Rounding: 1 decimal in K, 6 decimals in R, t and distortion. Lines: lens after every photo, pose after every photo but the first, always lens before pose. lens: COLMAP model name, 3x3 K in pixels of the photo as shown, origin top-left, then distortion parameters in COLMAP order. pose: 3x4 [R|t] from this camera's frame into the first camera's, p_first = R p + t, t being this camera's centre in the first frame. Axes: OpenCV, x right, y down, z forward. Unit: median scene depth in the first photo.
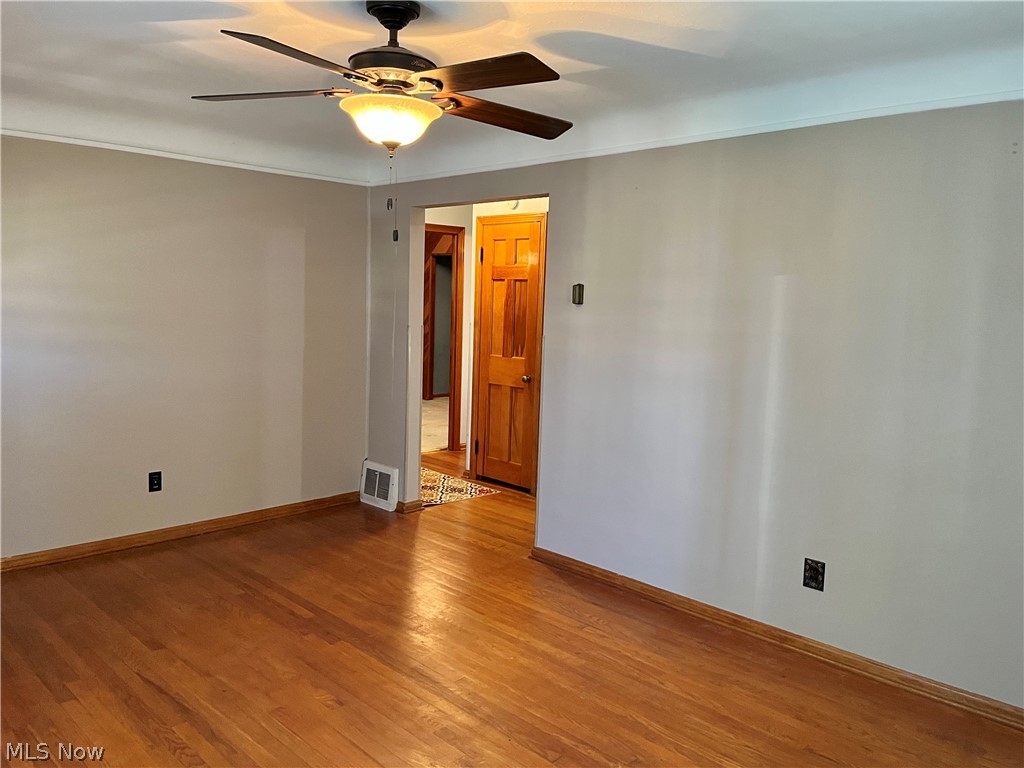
lens RADIAL K [[776.1, 0, 511.4], [0, 776.1, 384.5], [0, 0, 1]] dist [0.011938, -0.021829]
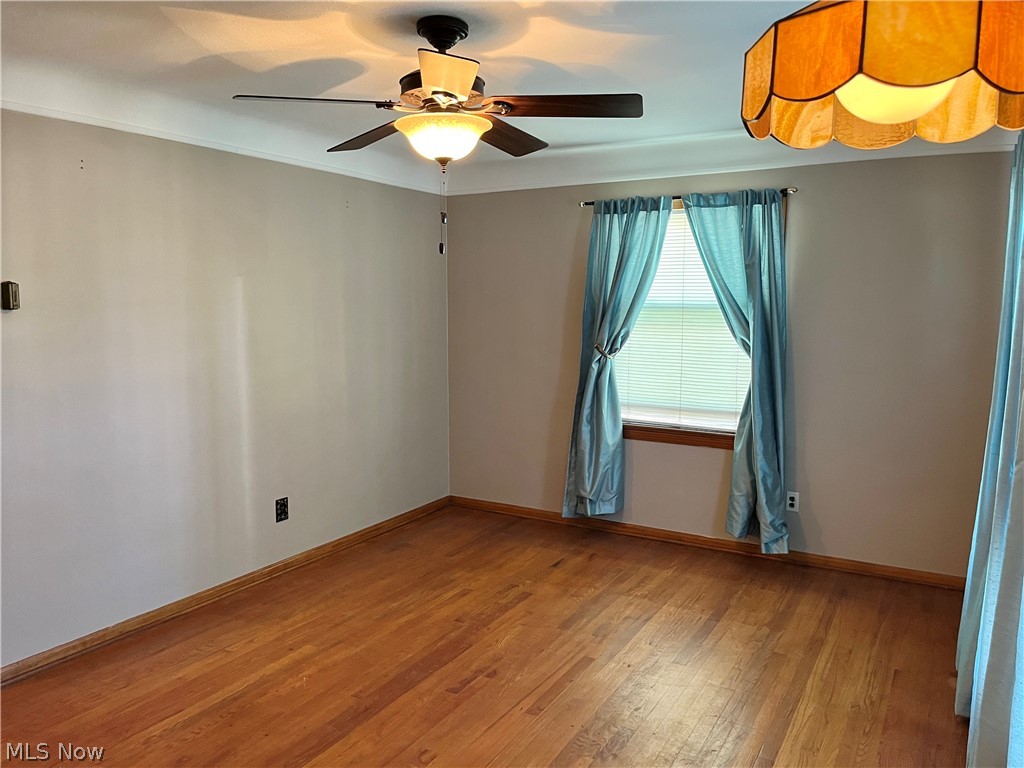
lens RADIAL K [[776.1, 0, 508.4], [0, 776.1, 385.9], [0, 0, 1]] dist [0.011938, -0.021829]
pose [[-0.249534, -0.137952, 0.958489, -0.914384], [0.102591, 0.980464, 0.167824, -0.135269], [-0.962916, 0.140210, -0.230507, 0.907917]]
